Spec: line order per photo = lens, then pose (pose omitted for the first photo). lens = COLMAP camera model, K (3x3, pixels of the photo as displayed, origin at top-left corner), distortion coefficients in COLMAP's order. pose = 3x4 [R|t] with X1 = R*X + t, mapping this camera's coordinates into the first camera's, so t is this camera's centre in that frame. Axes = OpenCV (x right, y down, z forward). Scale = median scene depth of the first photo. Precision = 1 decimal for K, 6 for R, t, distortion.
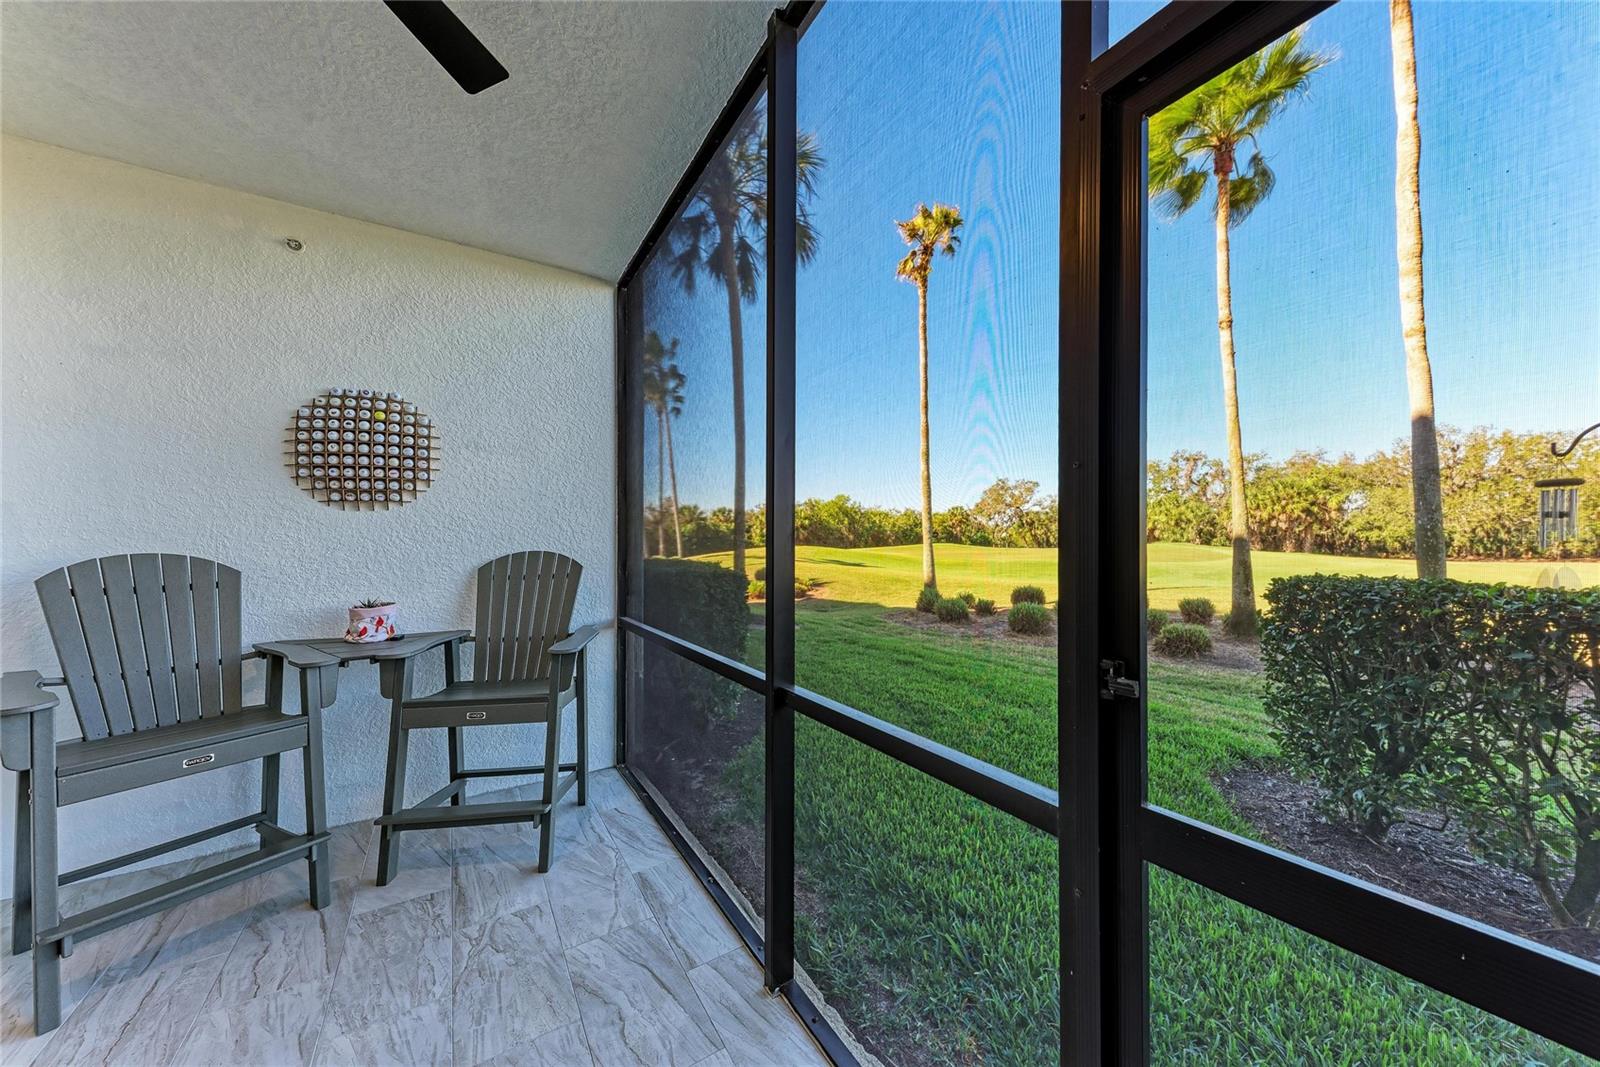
lens RADIAL K [[547.9, 0, 797.7], [0, 547.9, 556.7], [0, 0, 1]] dist [0.019956, -0.000144]
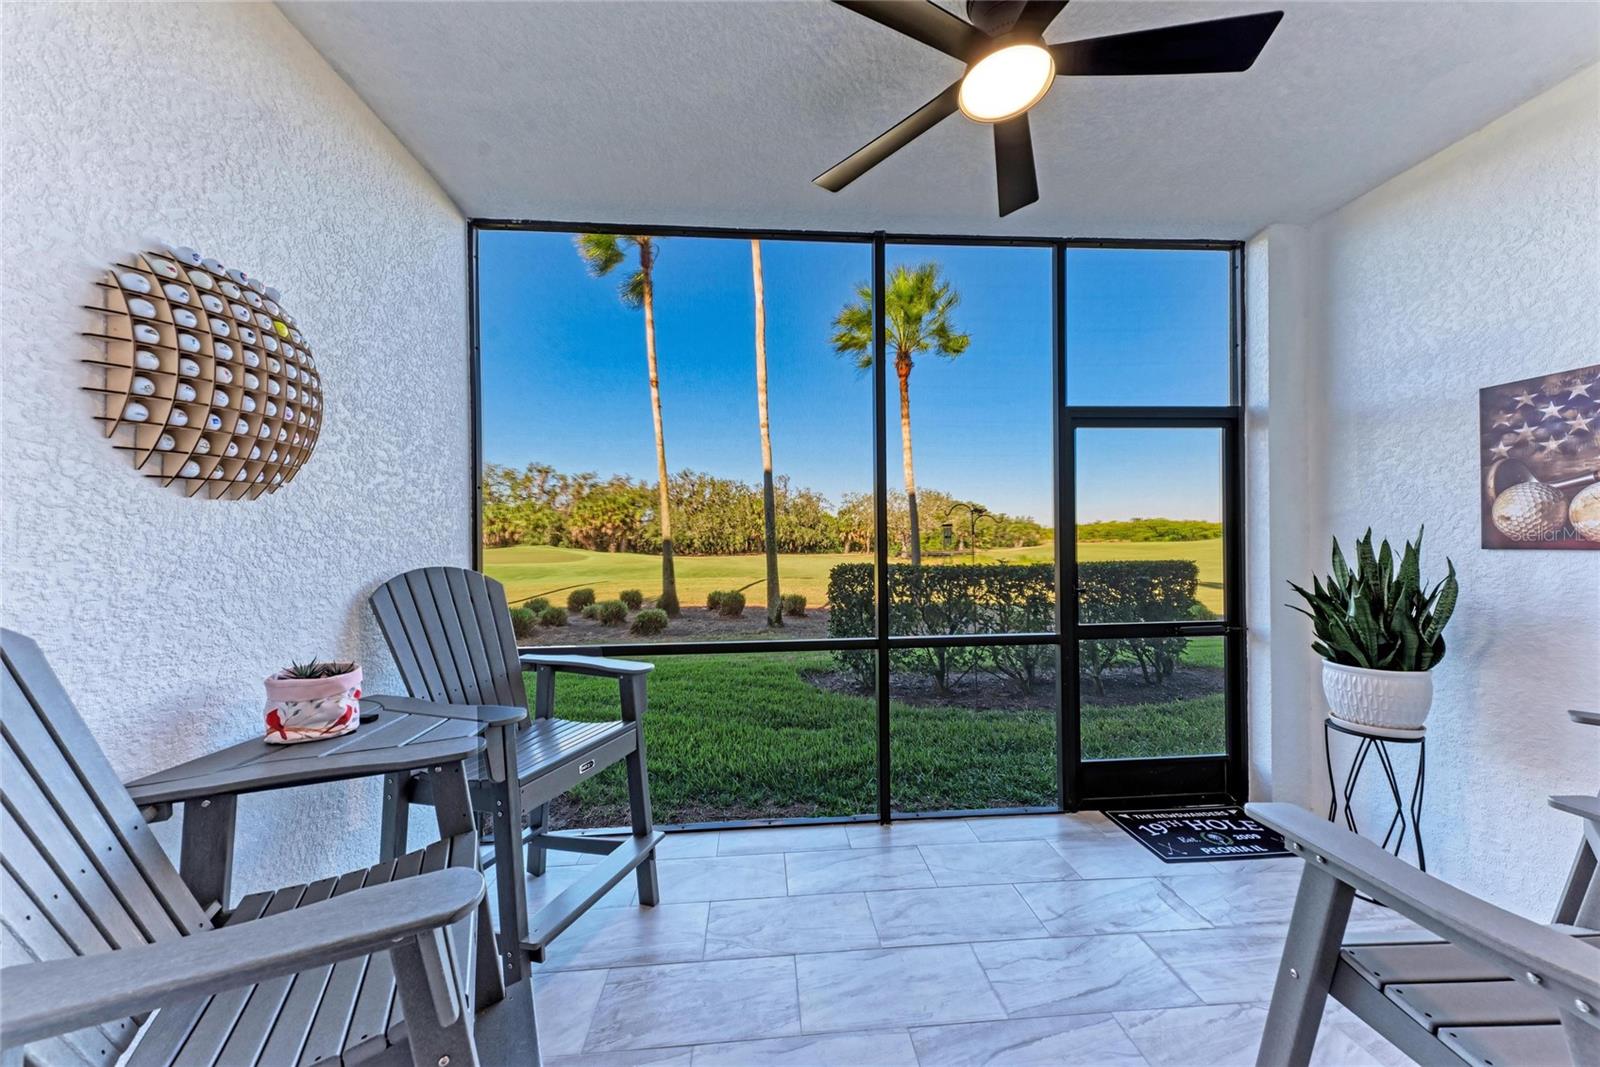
lens RADIAL K [[551.9, 0, 799.8], [0, 551.9, 537.9], [0, 0, 1]] dist [0.020399, -0.000084]
pose [[0.473258, 0.007570, 0.880892, -0.912840], [0.026847, 0.999375, -0.023012, -0.019021], [-0.880515, 0.034540, 0.472758, 0.264073]]
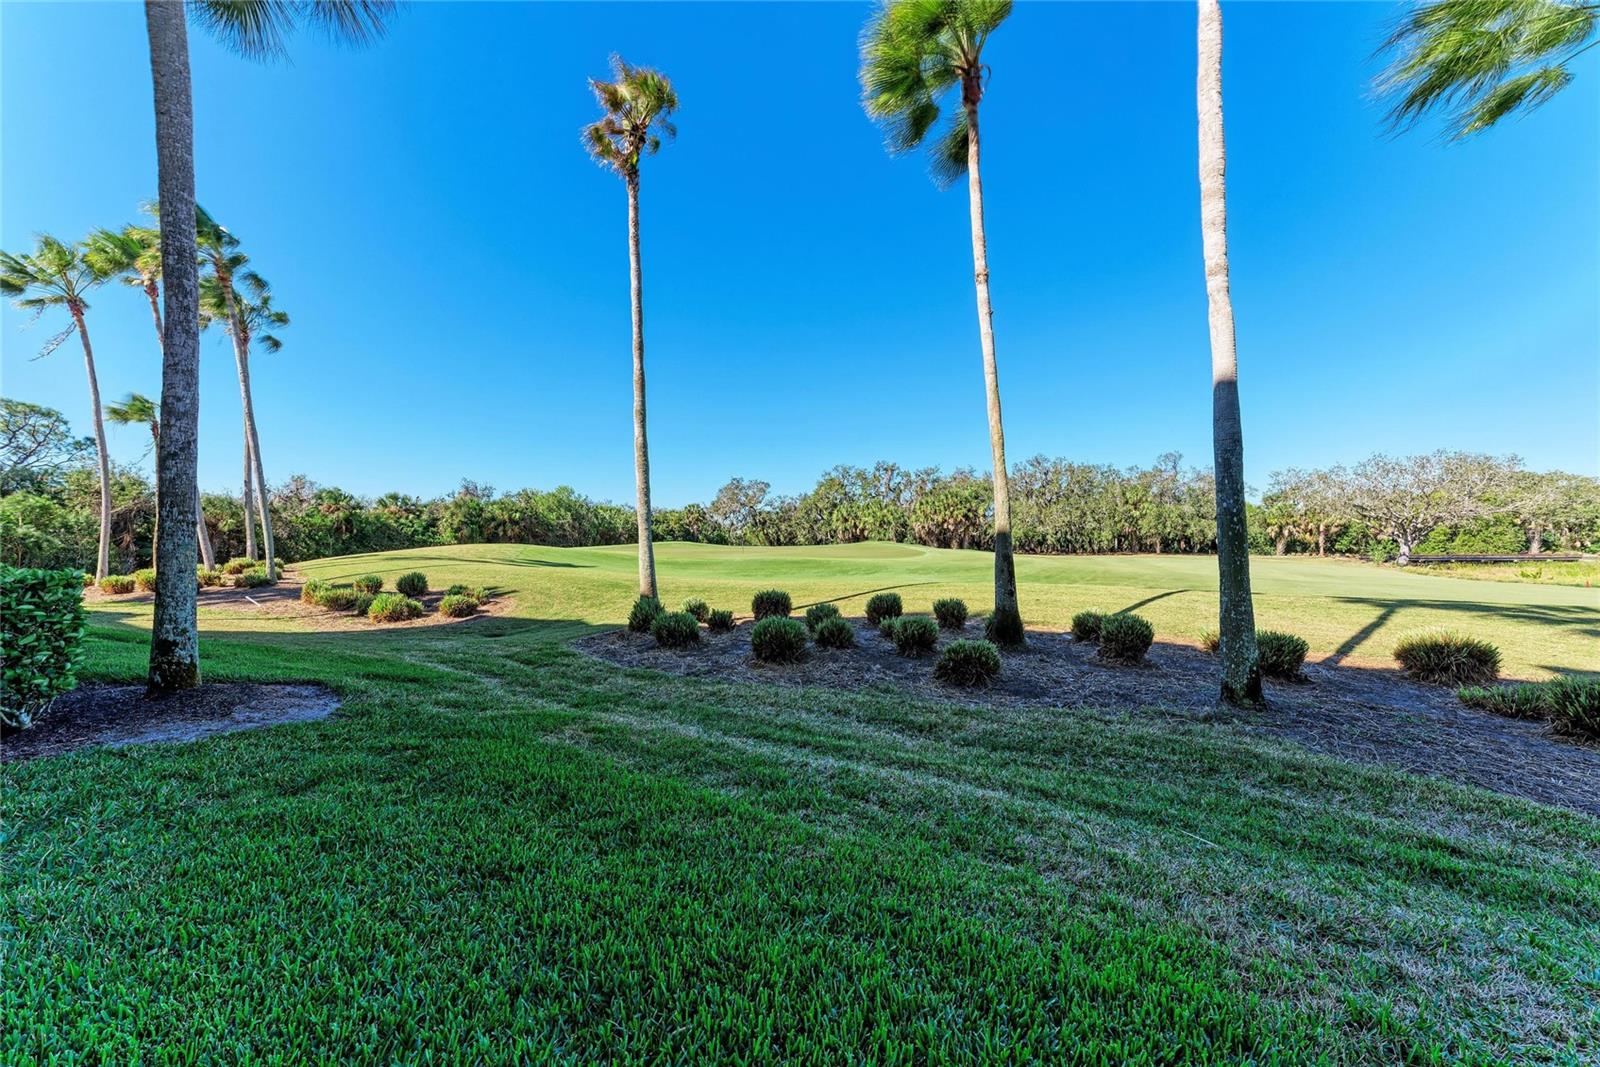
lens RADIAL K [[551.9, 0, 799.8], [0, 551.9, 537.9], [0, 0, 1]] dist [0.020399, -0.000084]
pose [[0.891725, 0.004944, 0.452551, 0.499353], [0.009892, 0.999488, -0.030413, 0.011966], [-0.452470, 0.031596, 0.891220, 1.428558]]
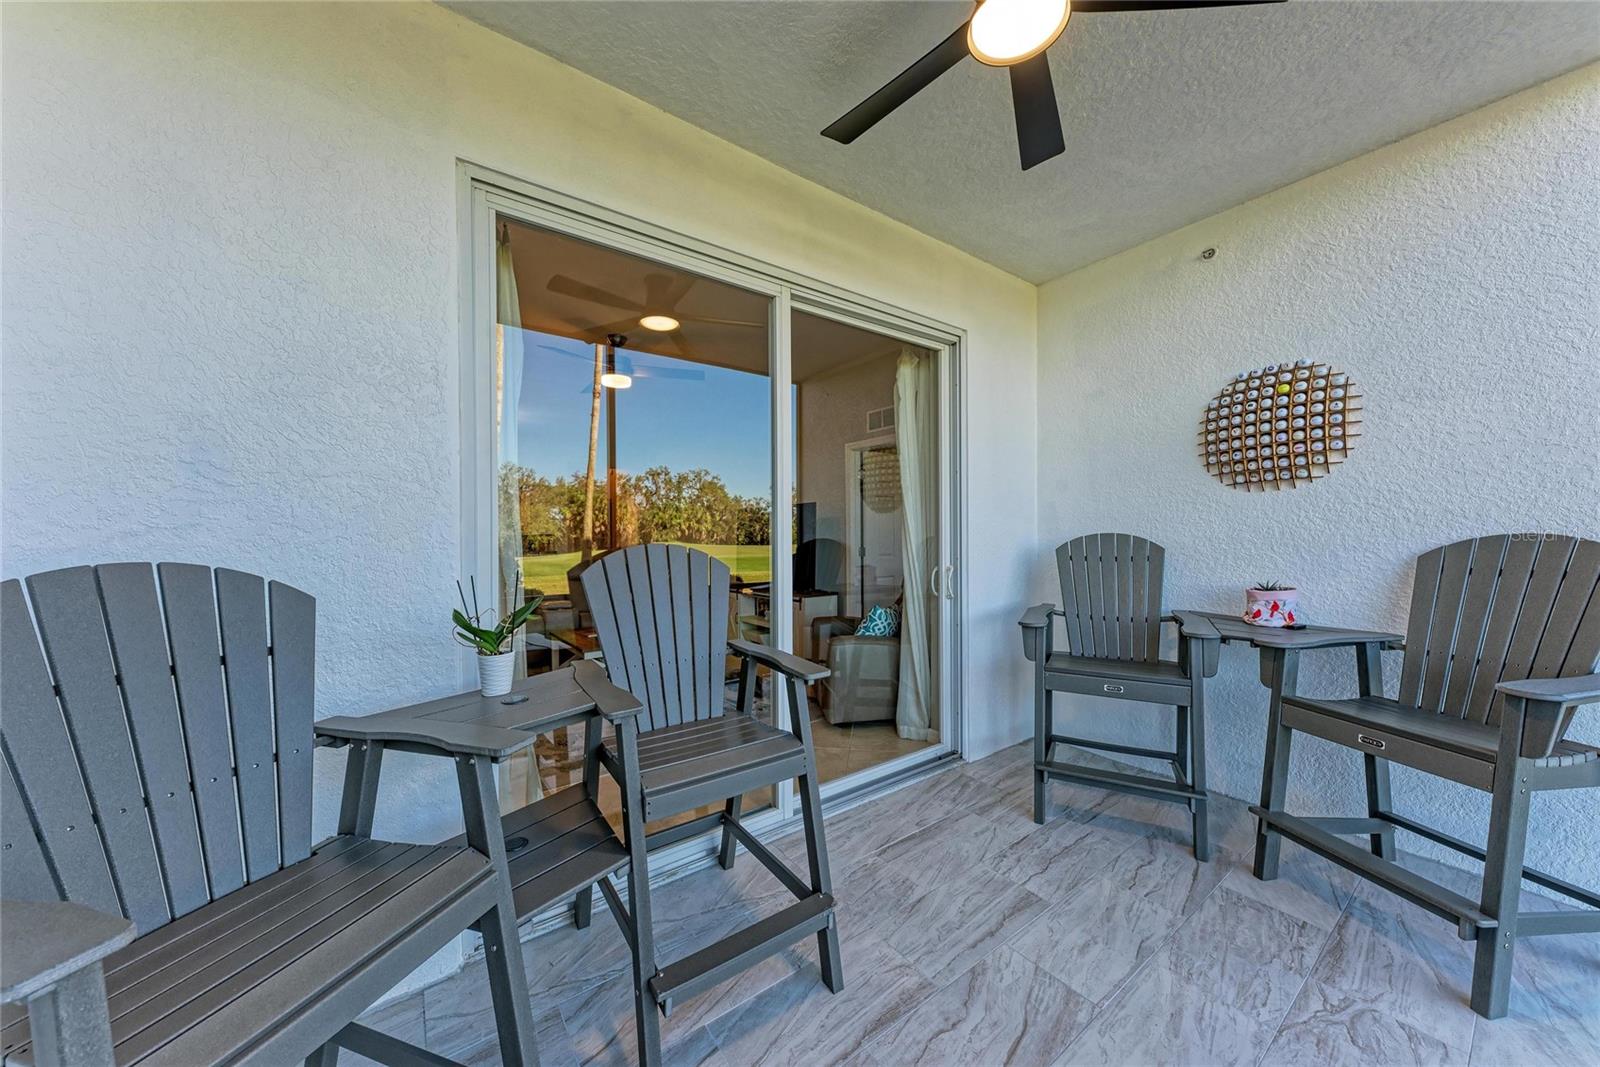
lens RADIAL K [[551.9, 0, 799.8], [0, 551.9, 537.9], [0, 0, 1]] dist [0.020399, -0.000084]
pose [[0.094860, 0.016333, -0.995357, 0.109707], [-0.014991, 0.999775, 0.014977, -0.002234], [0.995378, 0.013501, 0.095084, 0.083190]]
